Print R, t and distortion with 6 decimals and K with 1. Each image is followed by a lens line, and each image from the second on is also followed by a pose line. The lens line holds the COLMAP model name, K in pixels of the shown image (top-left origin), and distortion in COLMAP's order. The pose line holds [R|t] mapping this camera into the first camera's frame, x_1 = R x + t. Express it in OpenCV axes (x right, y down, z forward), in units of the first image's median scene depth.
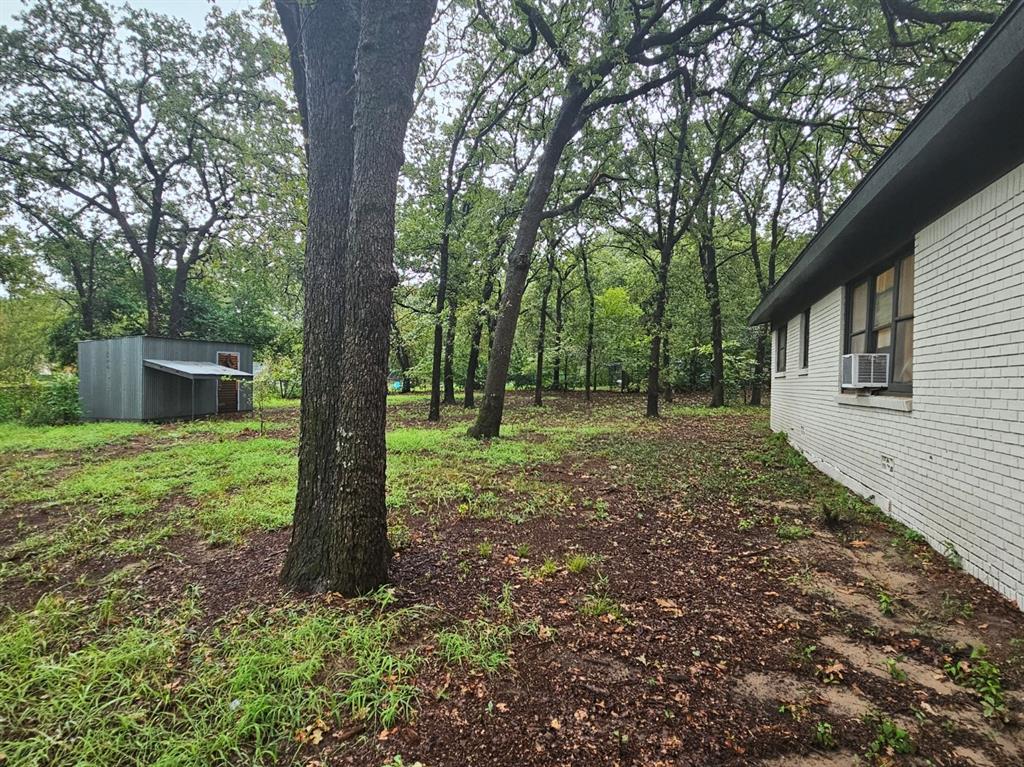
lens RADIAL K [[550.2, 0, 511.9], [0, 550.2, 400.1], [0, 0, 1]] dist [-0.000179, -0.000091]
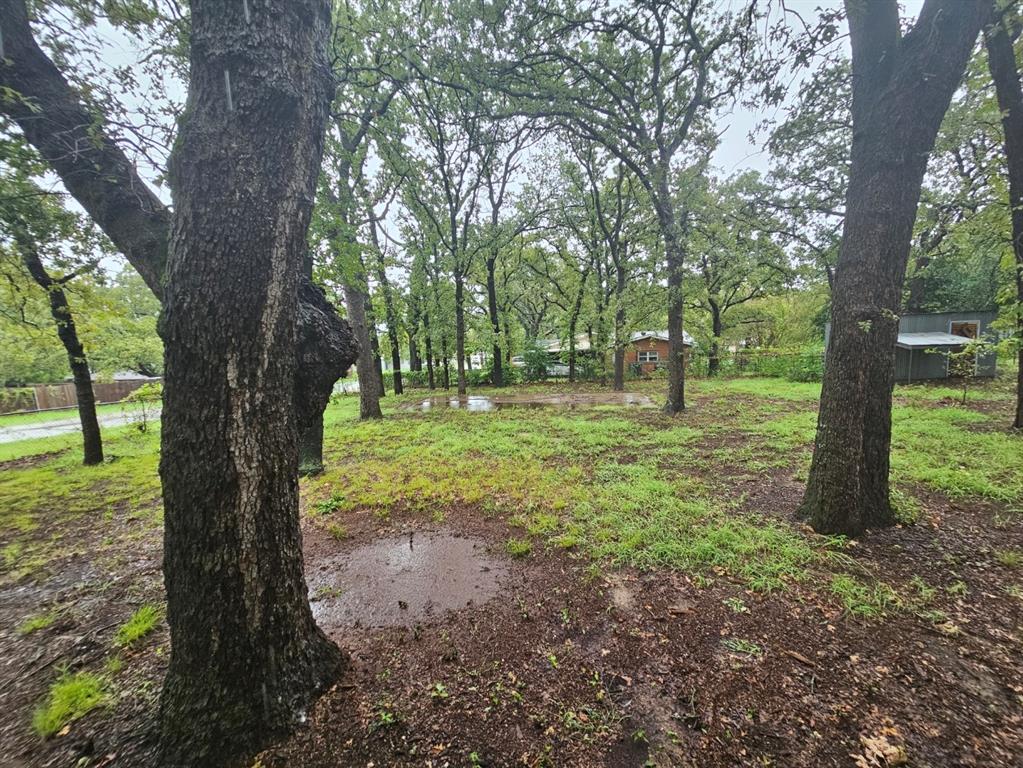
lens RADIAL K [[418.9, 0, 511.3], [0, 418.9, 386.9], [0, 0, 1]] dist [0.000472, 0.000276]
pose [[0.198203, 0.071246, -0.977568, 0.154280], [-0.001751, 0.997379, 0.072334, -0.027952], [0.980159, -0.012625, 0.197808, -0.006148]]
